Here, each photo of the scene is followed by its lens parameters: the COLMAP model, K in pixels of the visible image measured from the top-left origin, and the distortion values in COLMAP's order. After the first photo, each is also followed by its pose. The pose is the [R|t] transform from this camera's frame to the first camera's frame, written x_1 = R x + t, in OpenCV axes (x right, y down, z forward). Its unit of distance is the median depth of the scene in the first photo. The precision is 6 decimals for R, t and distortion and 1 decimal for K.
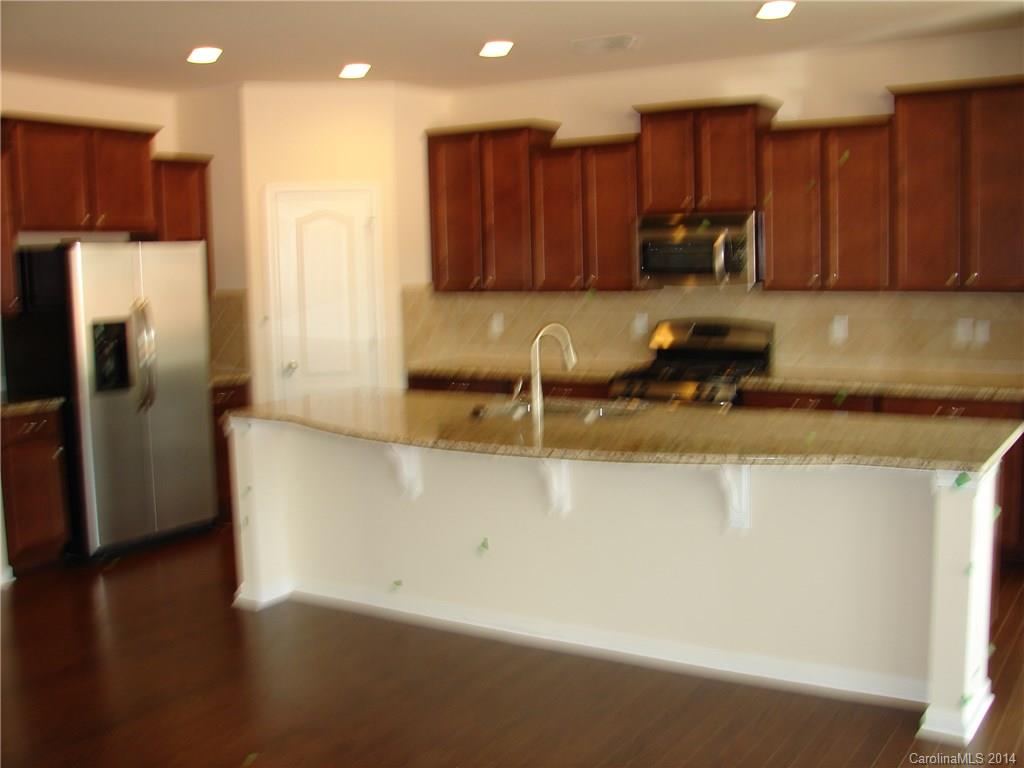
lens RADIAL K [[1058.1, 0, 567.5], [0, 1058.1, 359.0], [0, 0, 1]] dist [0.002627, -0.266704]
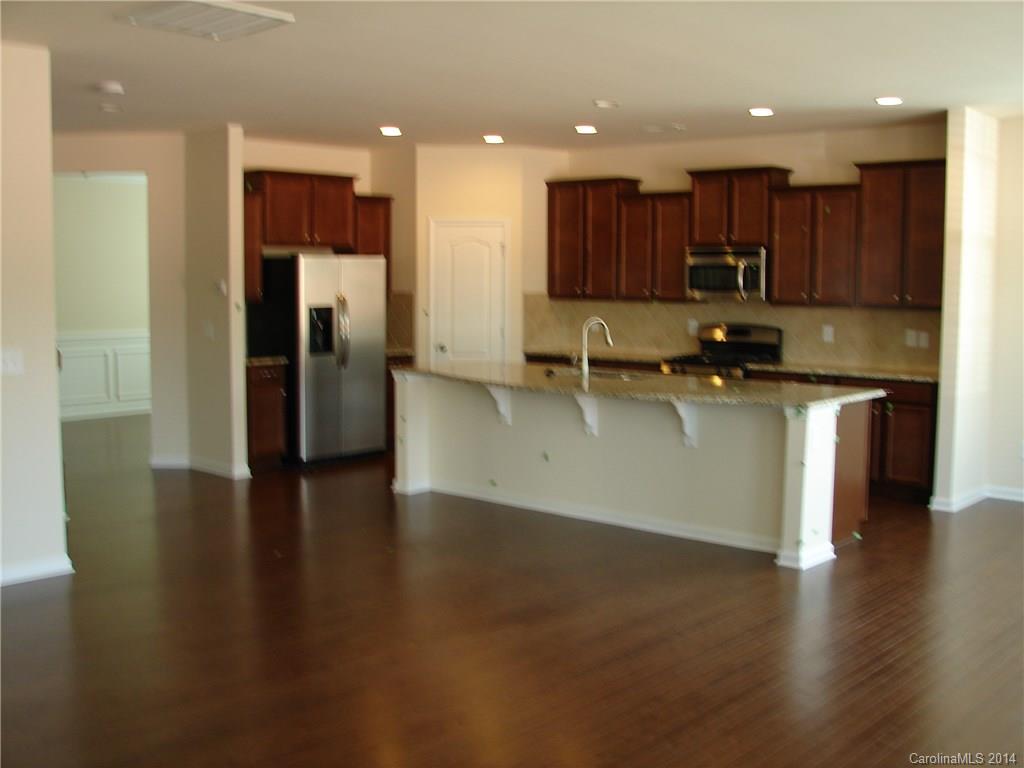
lens RADIAL K [[1058.1, 0, 567.5], [0, 1058.1, 359.0], [0, 0, 1]] dist [0.002627, -0.266704]
pose [[0.985466, 0.044877, -0.163835, 0.149787], [-0.047283, 0.998823, -0.010809, 0.035082], [0.163157, 0.018399, 0.986428, -0.401773]]
